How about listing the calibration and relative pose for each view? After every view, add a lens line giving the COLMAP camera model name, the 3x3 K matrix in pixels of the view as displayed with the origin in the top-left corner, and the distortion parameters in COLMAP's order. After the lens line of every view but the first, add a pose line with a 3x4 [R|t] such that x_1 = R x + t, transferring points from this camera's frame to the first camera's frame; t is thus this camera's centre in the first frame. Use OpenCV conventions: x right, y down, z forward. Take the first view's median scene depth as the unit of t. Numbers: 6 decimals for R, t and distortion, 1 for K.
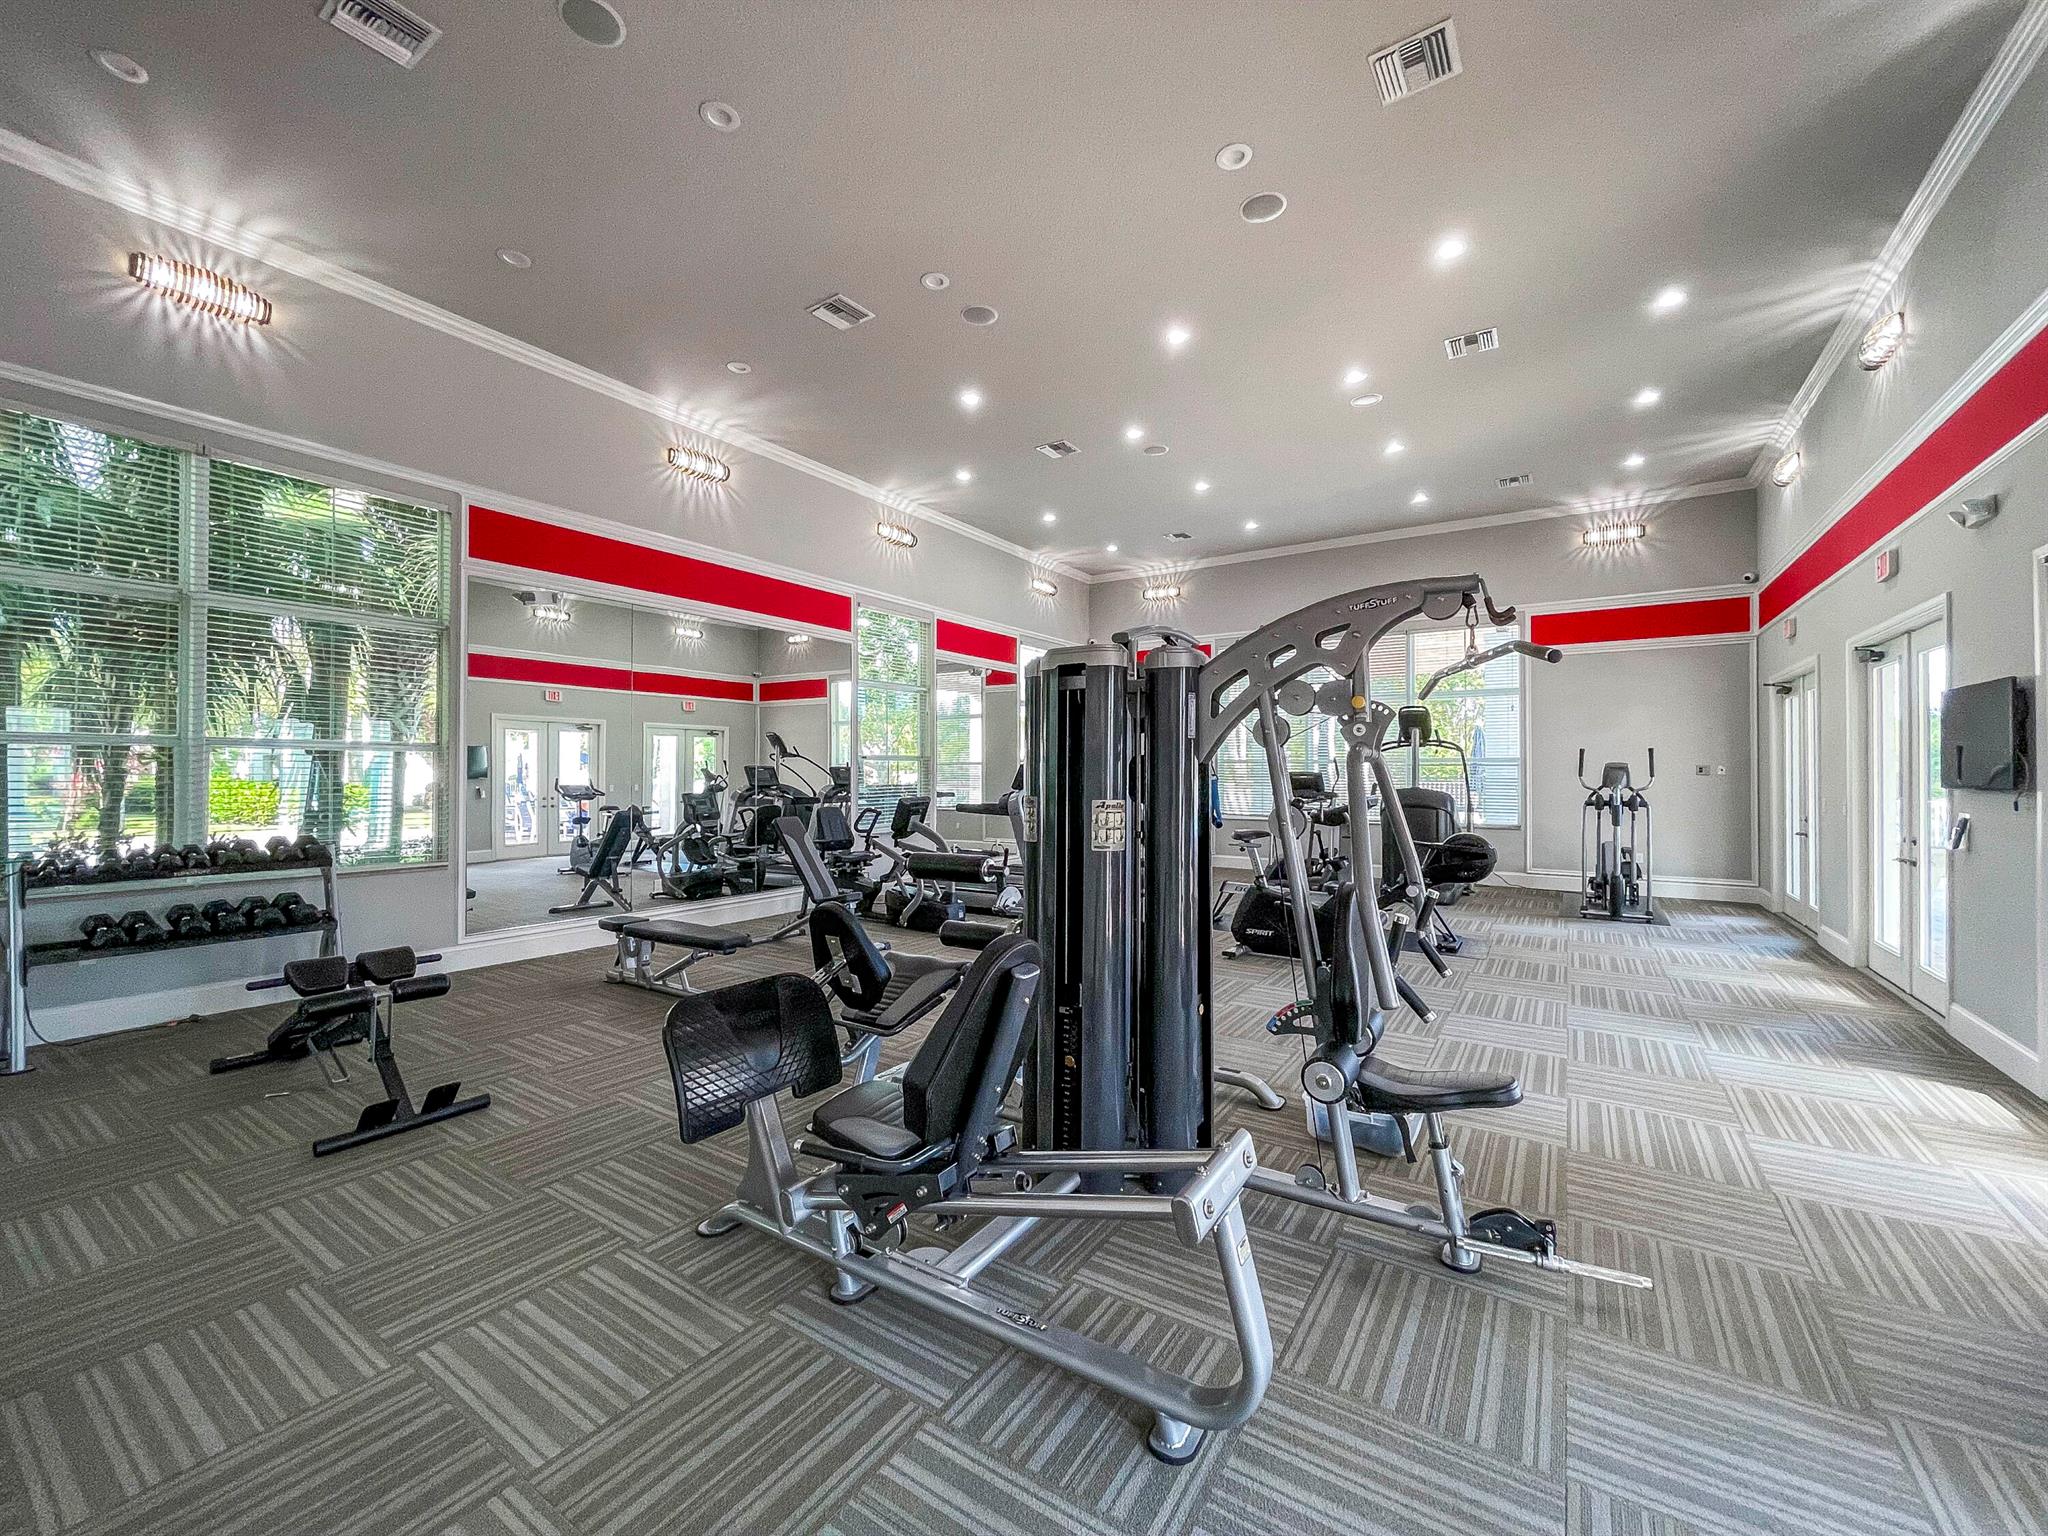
lens RADIAL K [[829.5, 0, 1024.0], [0, 829.5, 768.0], [0, 0, 1]] dist [-0.002097, -0.000024]
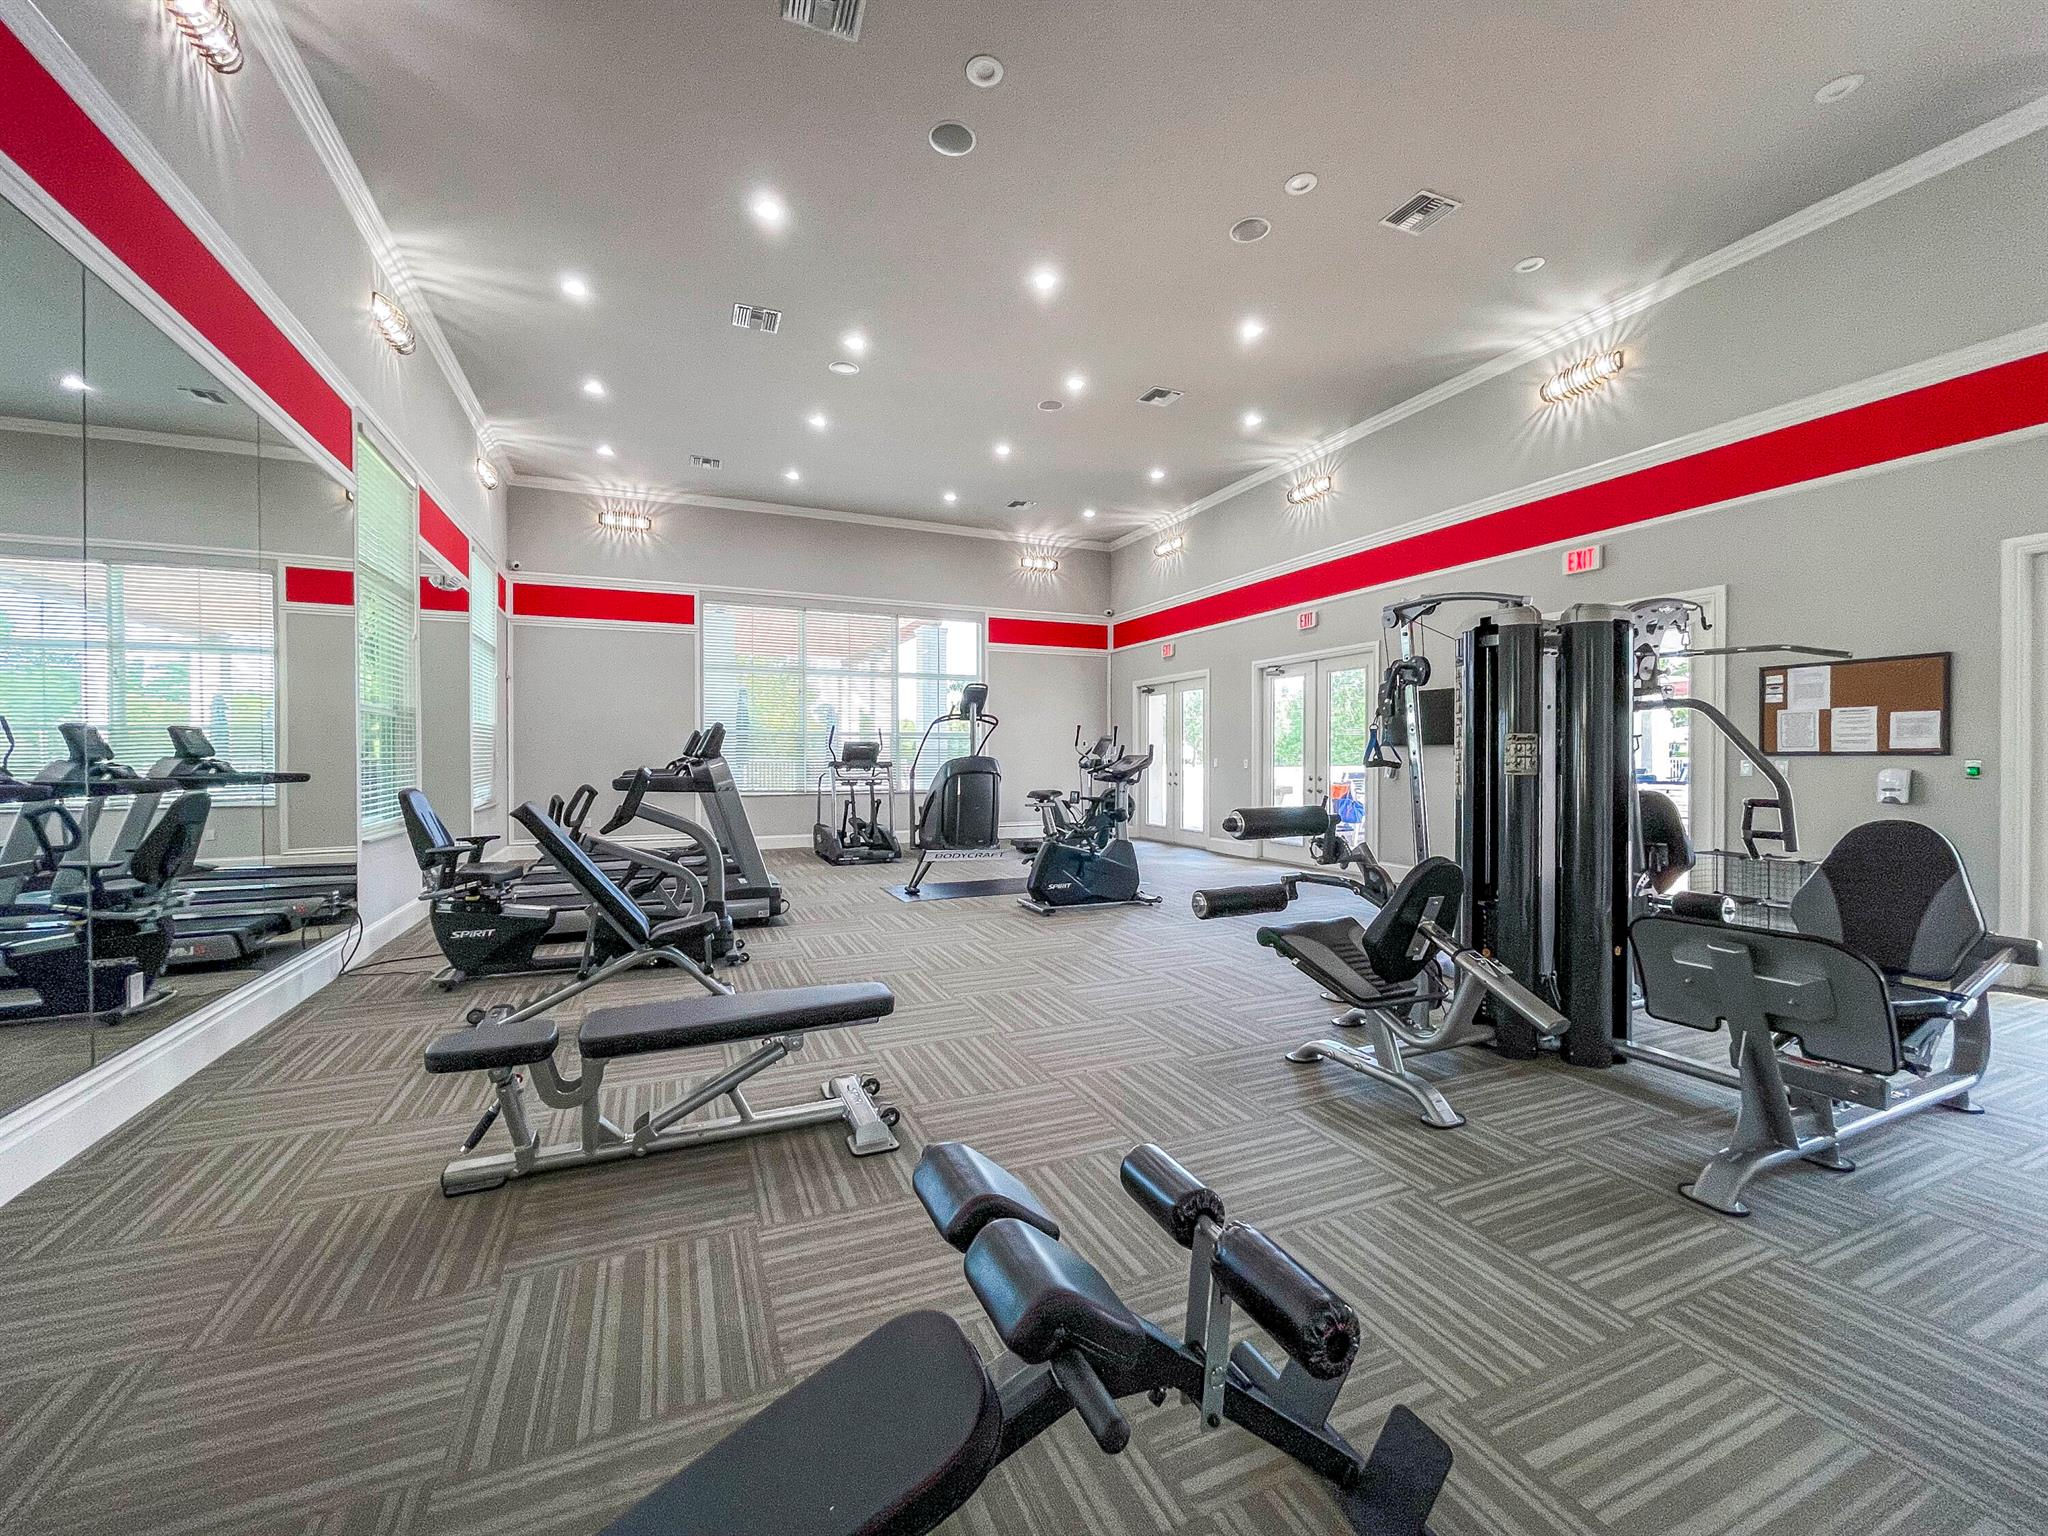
lens RADIAL K [[829.5, 0, 1024.0], [0, 829.5, 768.0], [0, 0, 1]] dist [-0.002097, -0.000024]
pose [[0.545039, -0.011825, 0.838328, -0.447571], [-0.005110, 0.999835, 0.017425, 0.019589], [-0.838395, -0.013781, 0.544888, 0.339393]]
